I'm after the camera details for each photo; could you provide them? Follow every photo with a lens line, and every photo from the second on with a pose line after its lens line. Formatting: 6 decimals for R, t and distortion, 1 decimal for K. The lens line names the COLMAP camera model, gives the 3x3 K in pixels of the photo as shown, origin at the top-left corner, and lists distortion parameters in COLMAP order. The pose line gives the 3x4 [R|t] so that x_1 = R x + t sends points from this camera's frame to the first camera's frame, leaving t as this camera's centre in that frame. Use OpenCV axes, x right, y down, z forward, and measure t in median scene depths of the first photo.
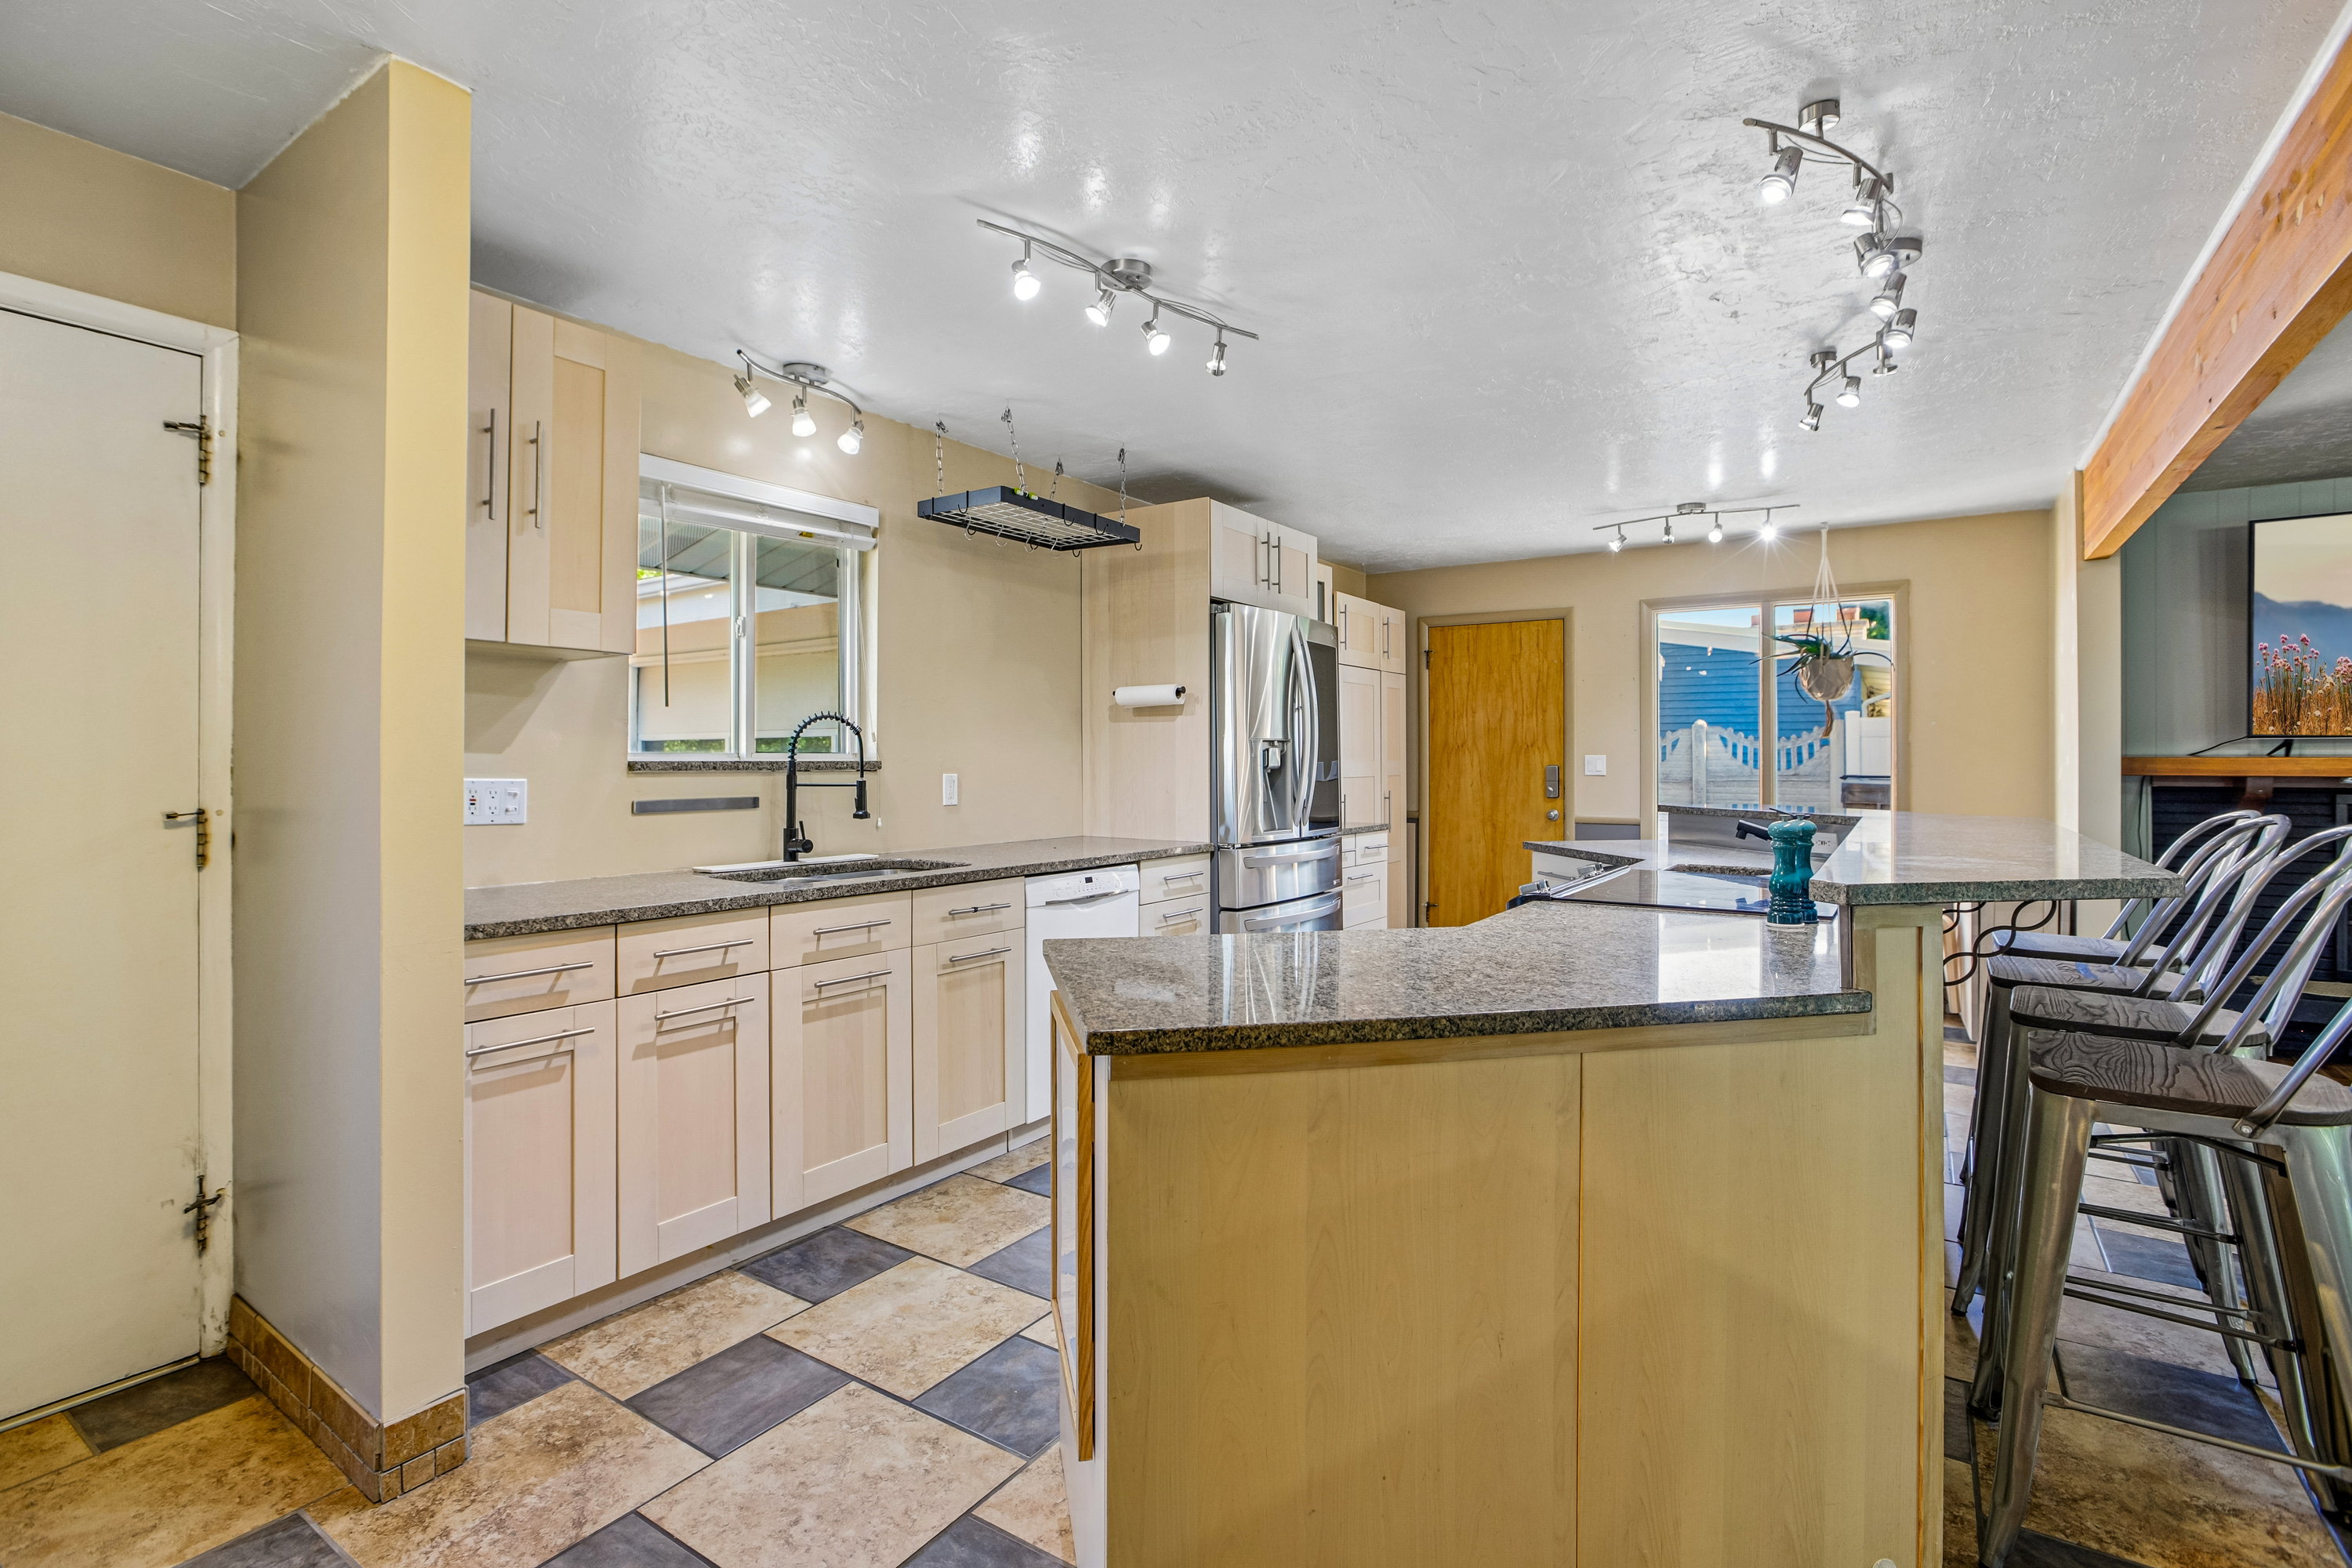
lens RADIAL K [[1105.4, 0, 1176.0], [0, 1105.4, 784.0], [0, 0, 1]] dist [-0.031459, 0.012989]
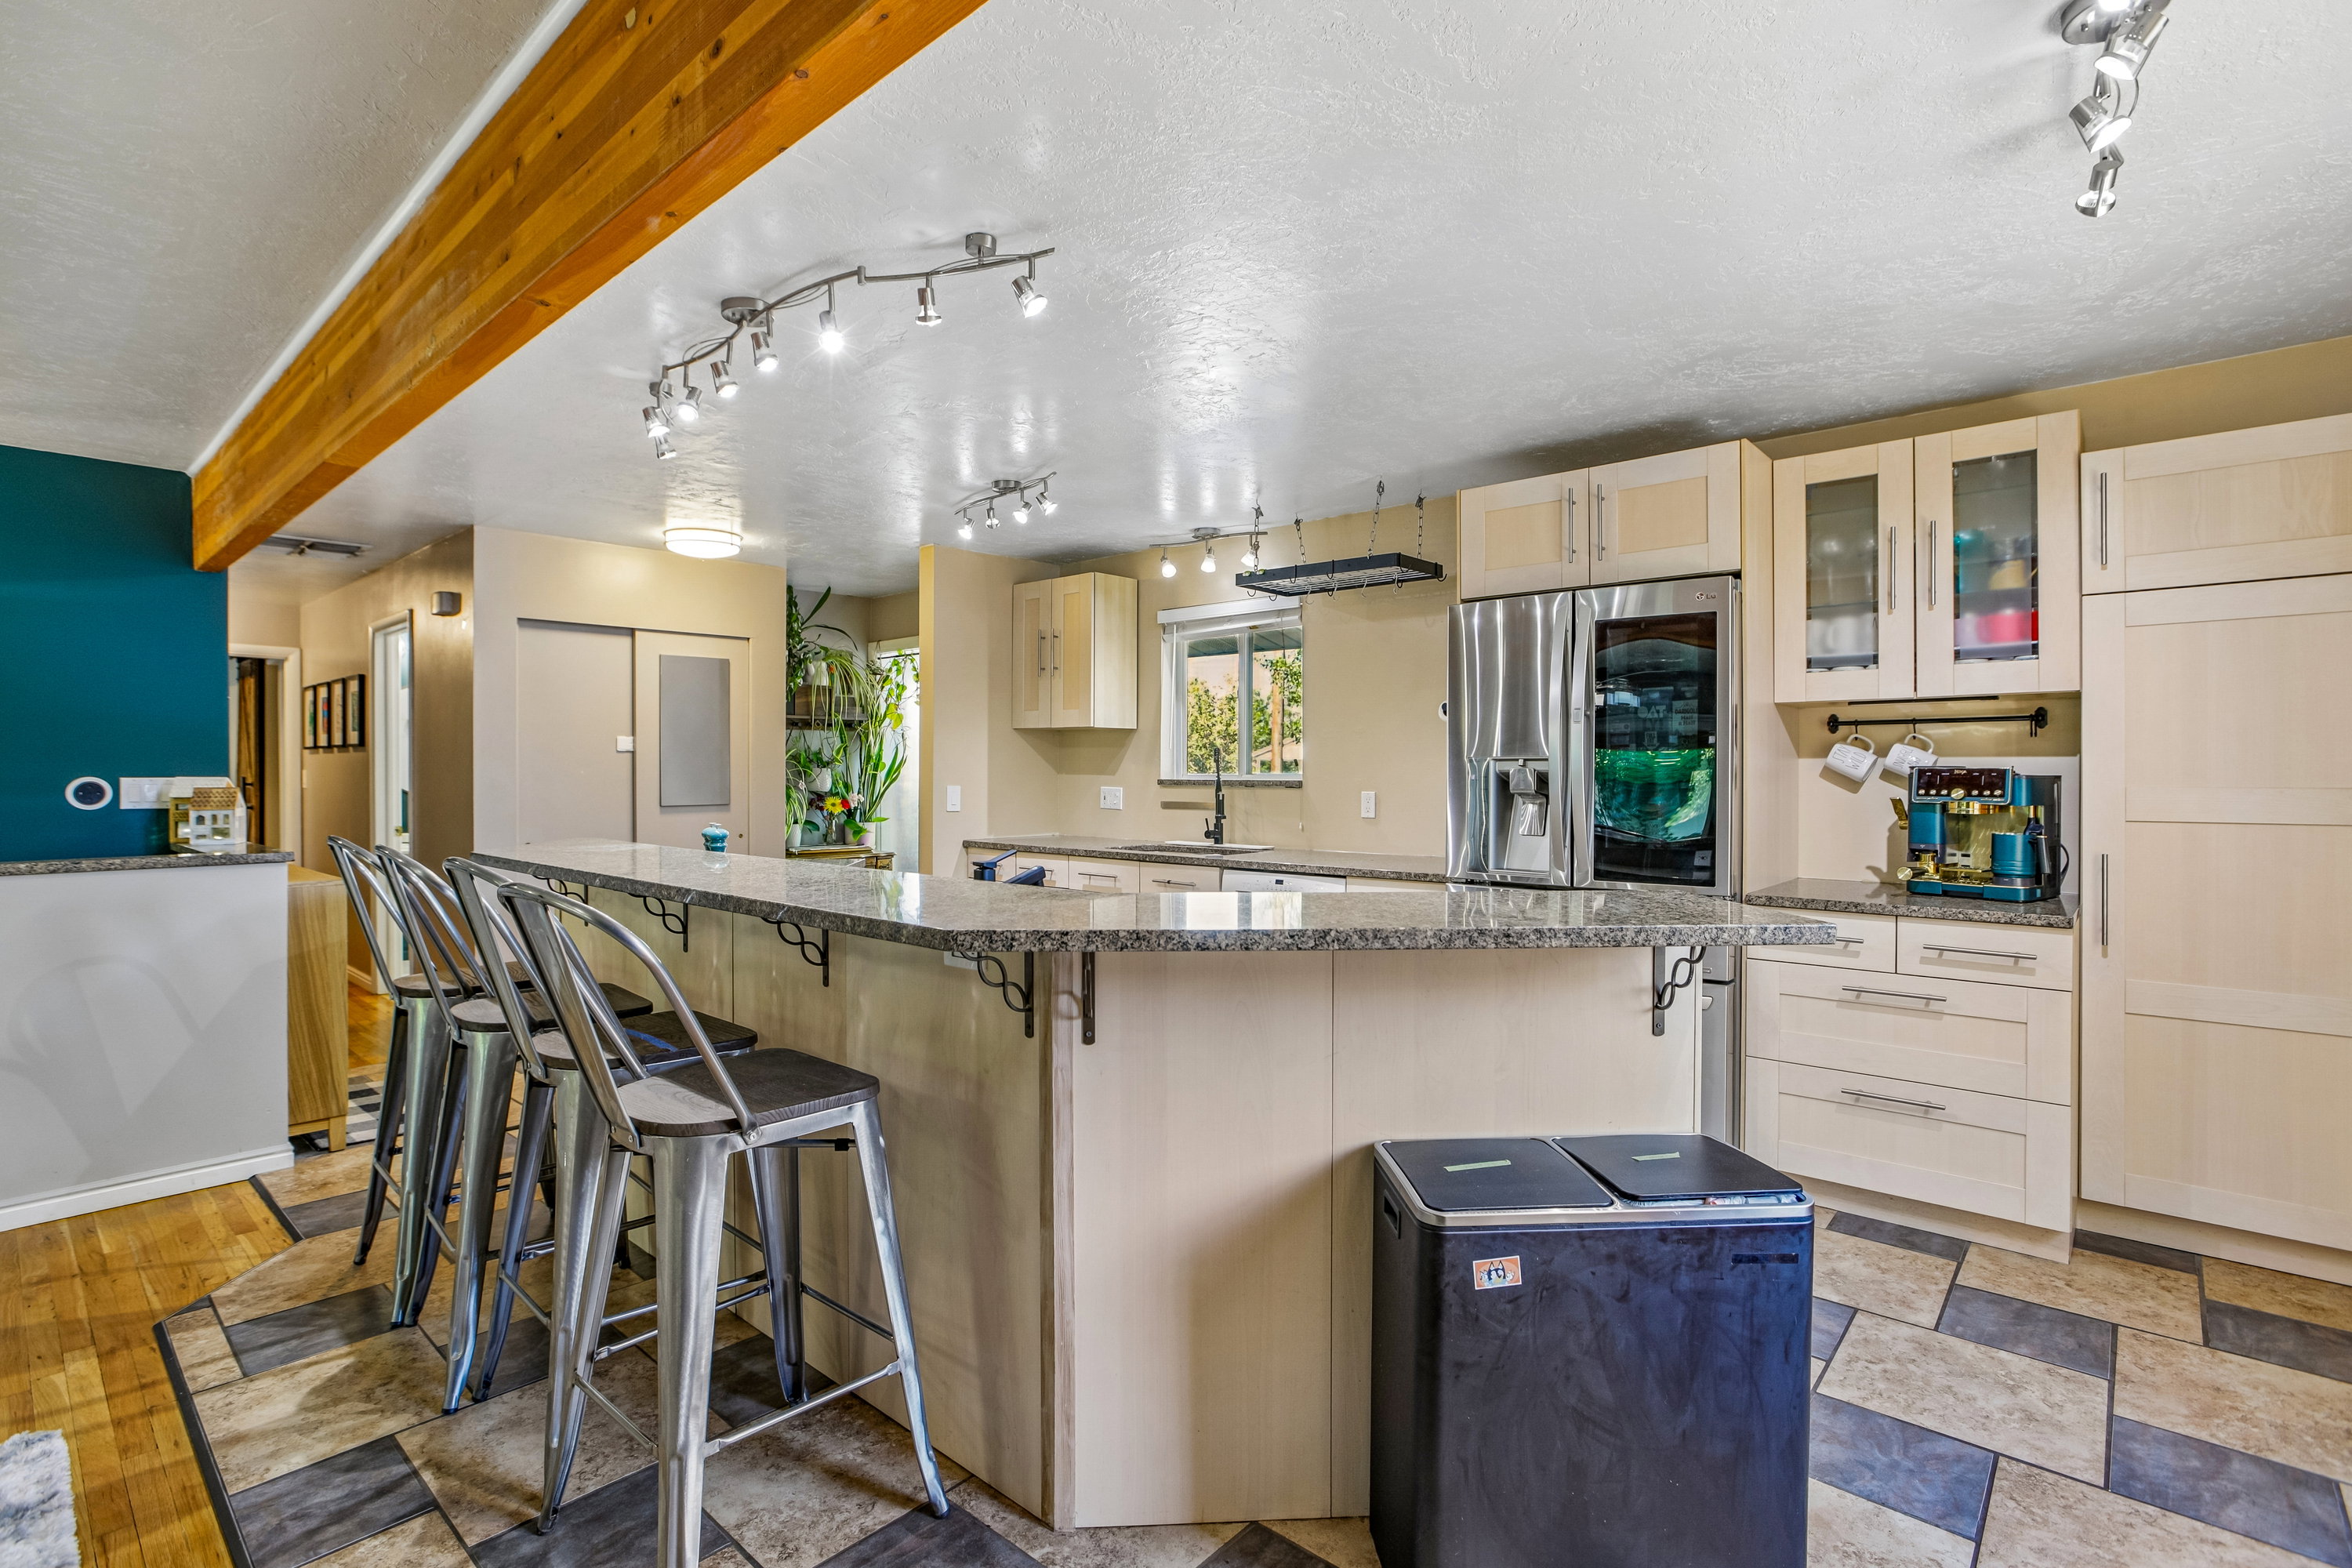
lens RADIAL K [[1105.4, 0, 1176.0], [0, 1105.4, 784.0], [0, 0, 1]] dist [-0.031459, 0.012989]
pose [[-0.128987, 0.006324, -0.991626, 0.820258], [-0.026599, 0.999598, 0.009835, -0.019516], [0.991289, 0.027645, -0.128767, 0.776070]]
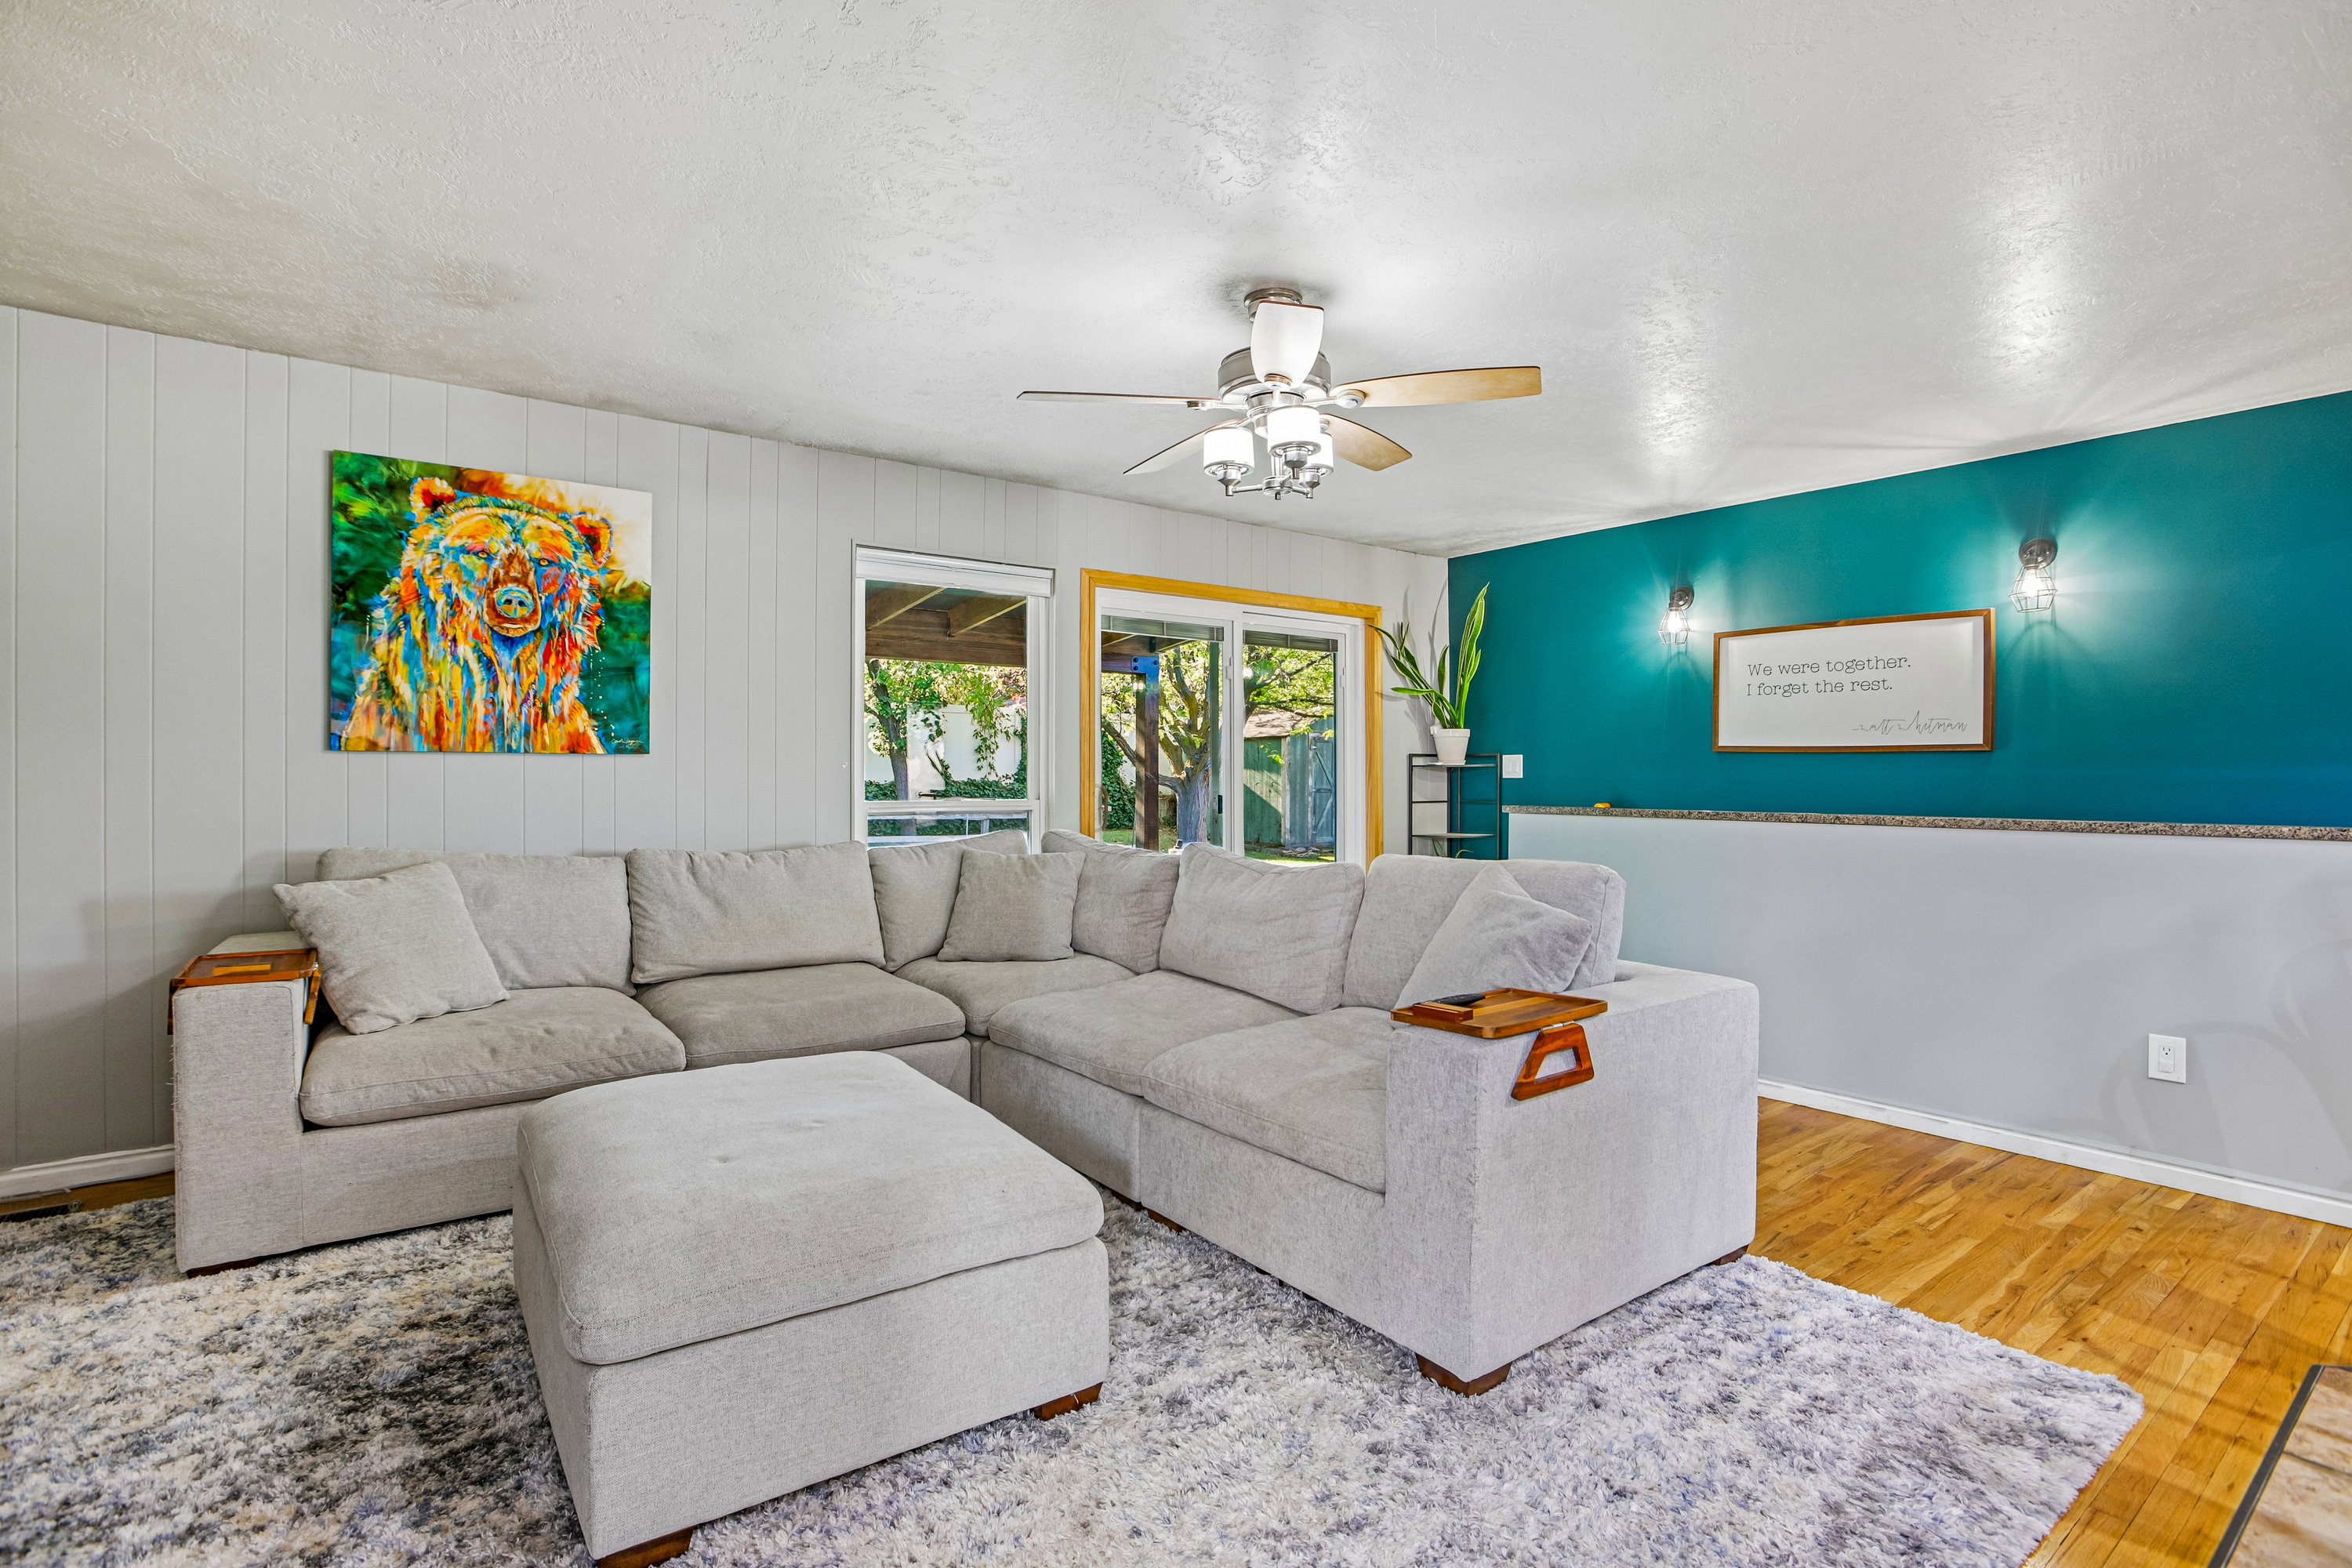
lens RADIAL K [[1130.6, 0, 1176.0], [0, 1130.6, 784.0], [0, 0, 1]] dist [-0.043564, 0.014062]
pose [[-0.946691, -0.009597, 0.322000, 0.671949], [0.001826, 0.999380, 0.035155, 0.003790], [-0.322138, 0.033869, -0.946087, 0.793553]]
